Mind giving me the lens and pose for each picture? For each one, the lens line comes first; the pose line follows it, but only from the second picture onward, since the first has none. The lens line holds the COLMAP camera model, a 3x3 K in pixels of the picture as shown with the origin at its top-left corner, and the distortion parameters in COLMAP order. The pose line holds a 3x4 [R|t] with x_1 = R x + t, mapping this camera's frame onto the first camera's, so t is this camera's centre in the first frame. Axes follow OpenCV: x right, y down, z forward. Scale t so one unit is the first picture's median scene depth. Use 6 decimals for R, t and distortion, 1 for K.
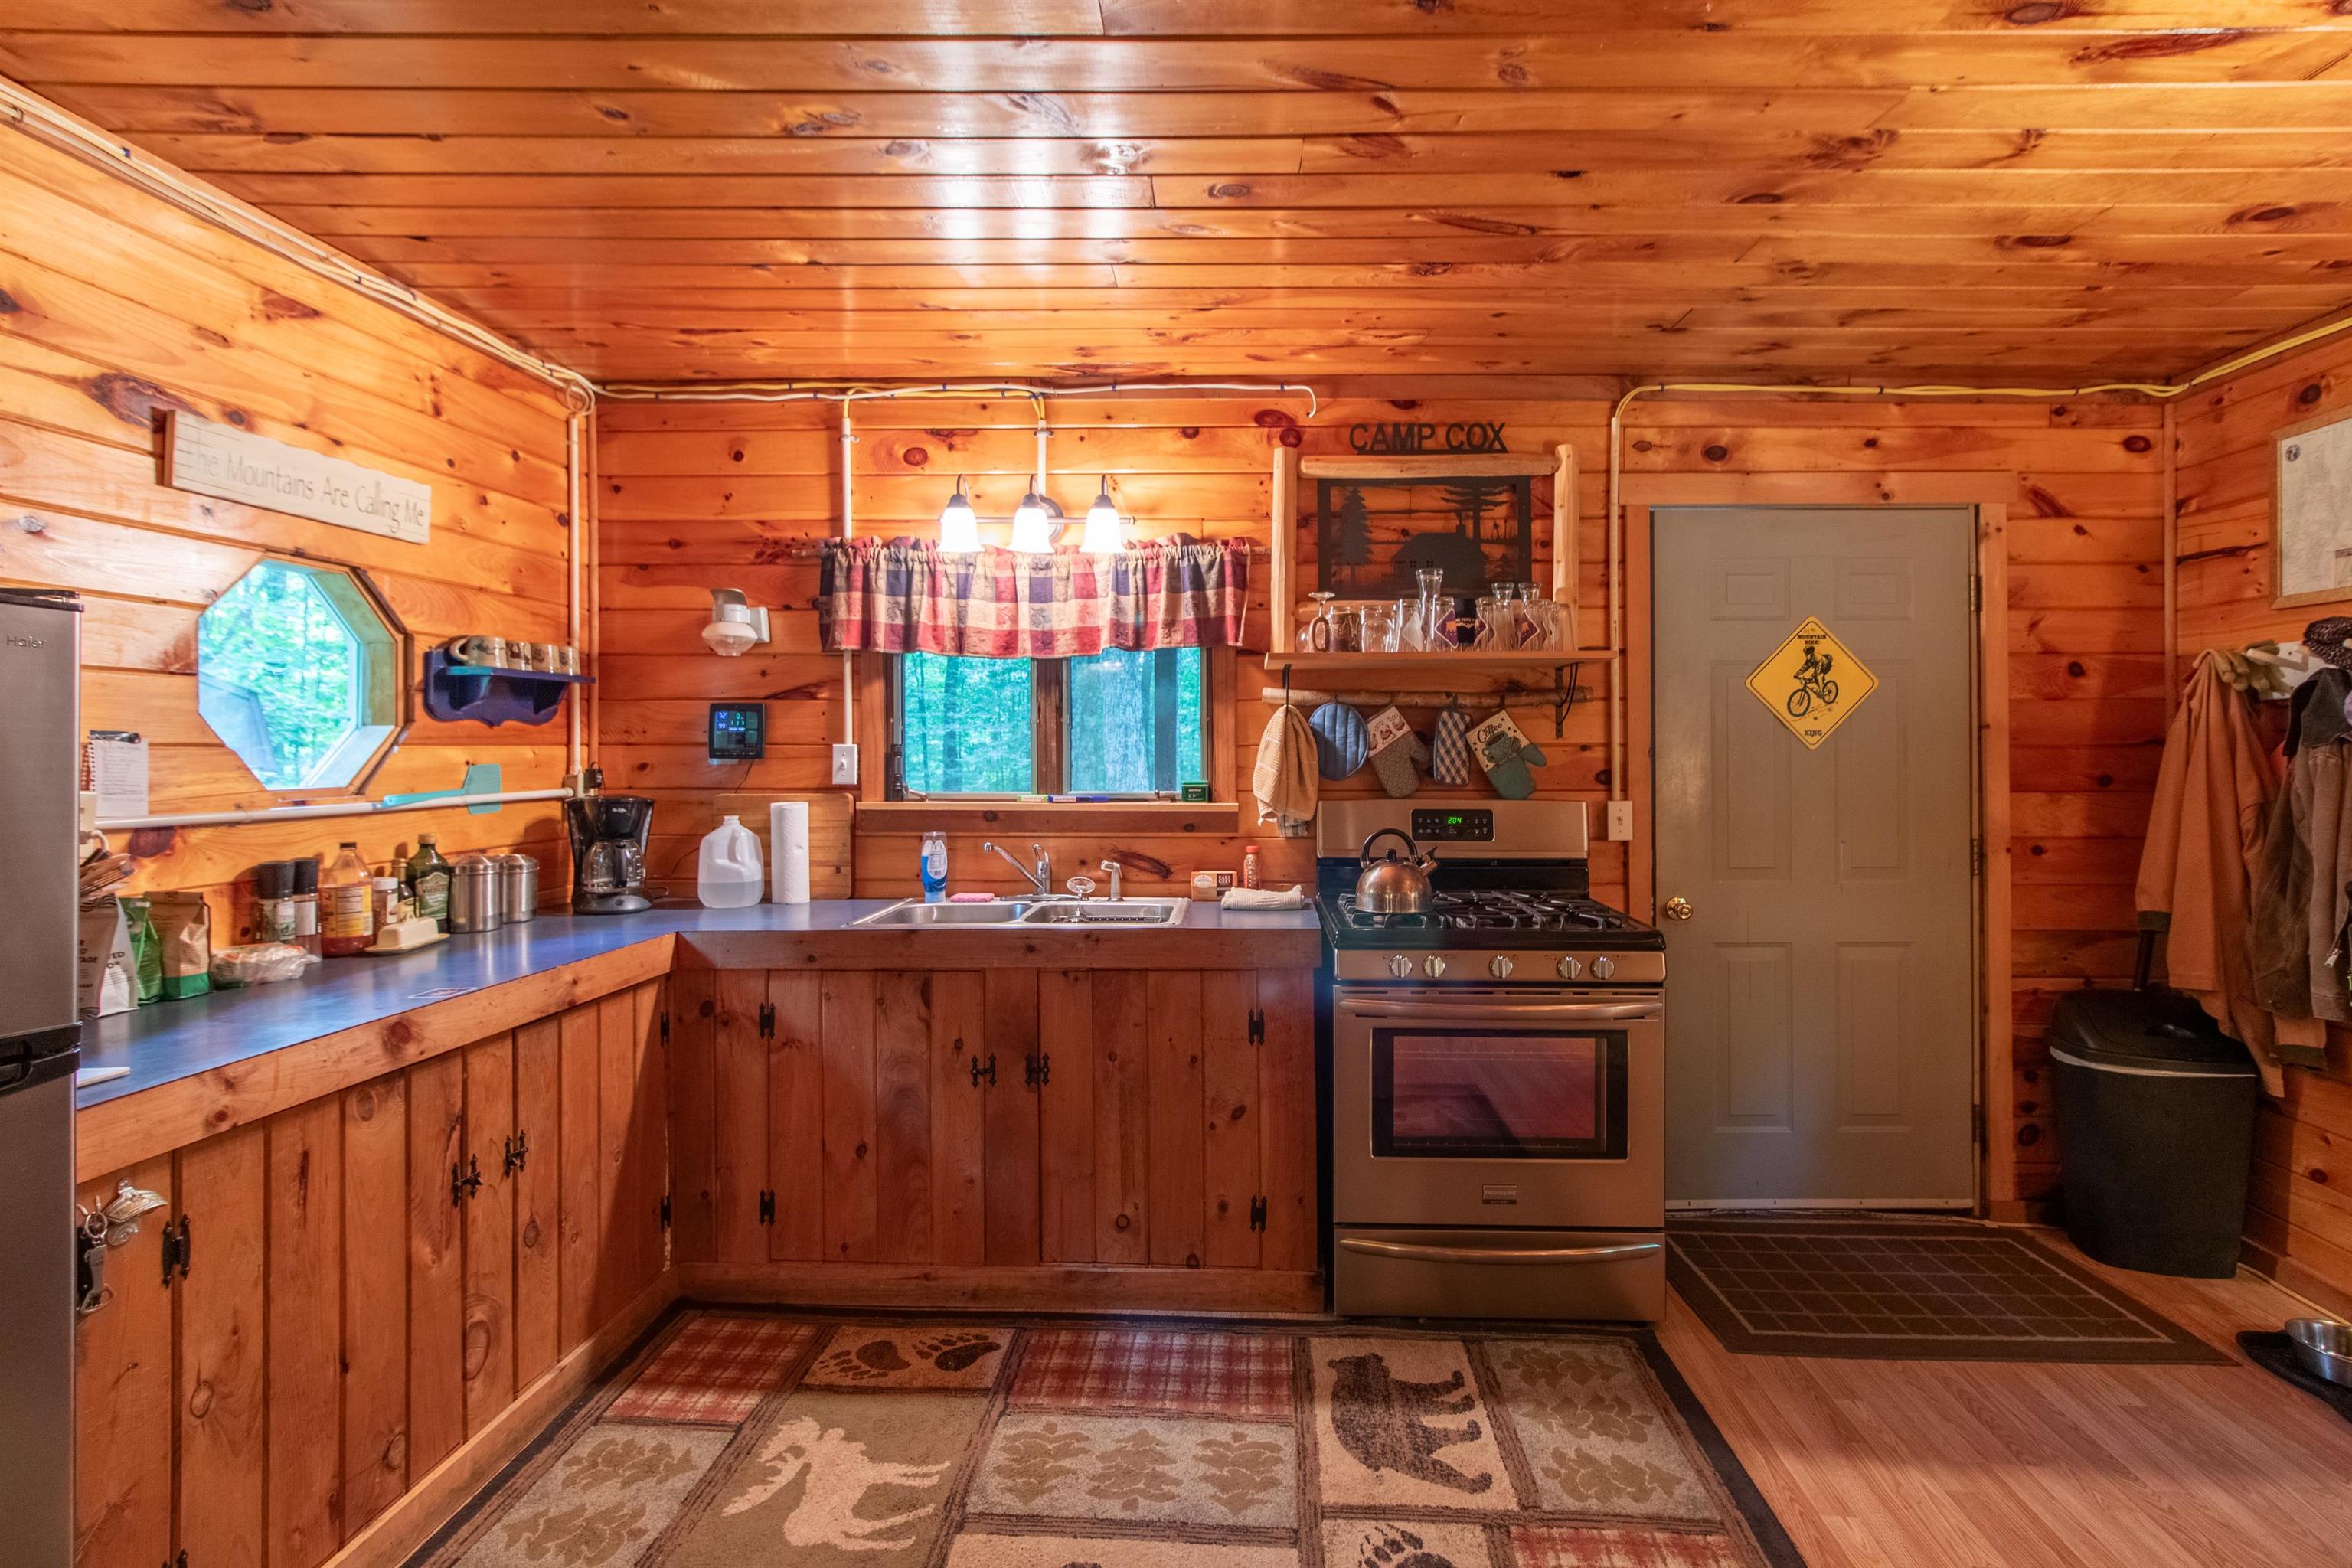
lens RADIAL K [[1104.1, 0, 1213.5], [0, 1104.1, 741.0], [0, 0, 1]] dist [-0.000122, 0.000000]
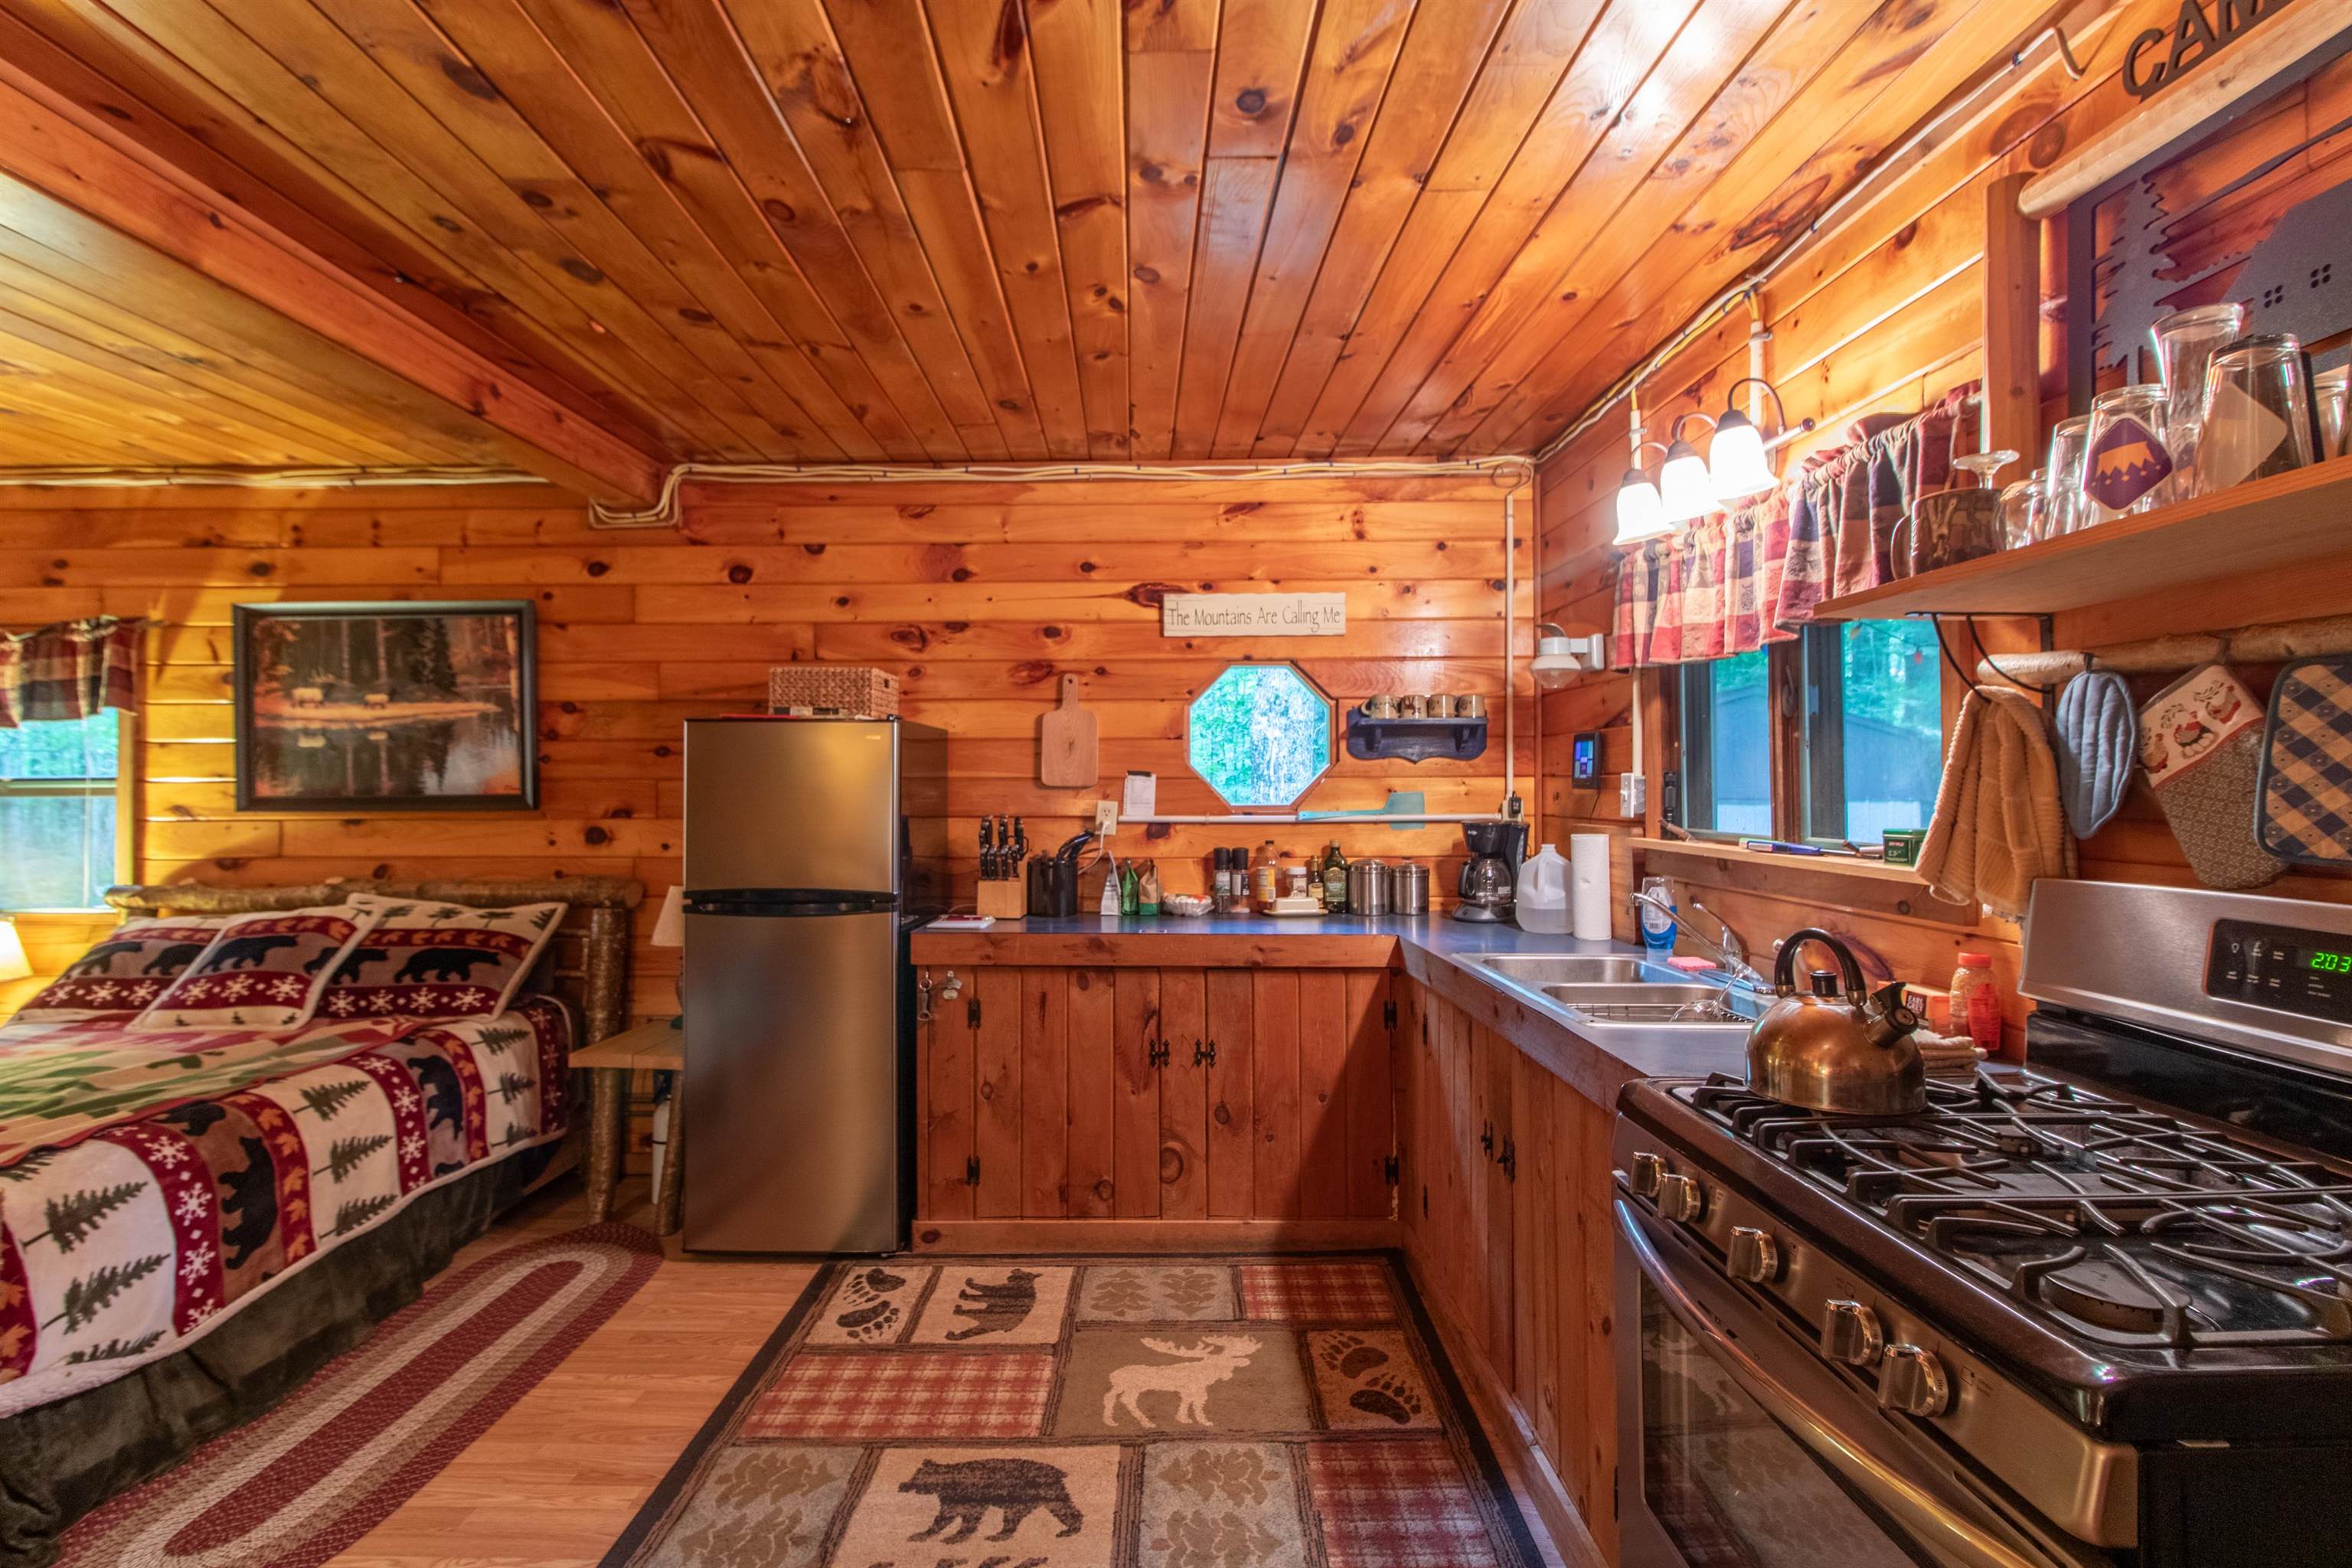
lens RADIAL K [[1087.0, 0, 1177.9], [0, 1087.0, 780.6], [0, 0, 1]] dist [0.002914, 0.000769]
pose [[0.056514, -0.005054, -0.998389, 0.572299], [0.008131, 0.999956, -0.004601, 0.011096], [0.998369, -0.007858, 0.056552, 0.617729]]
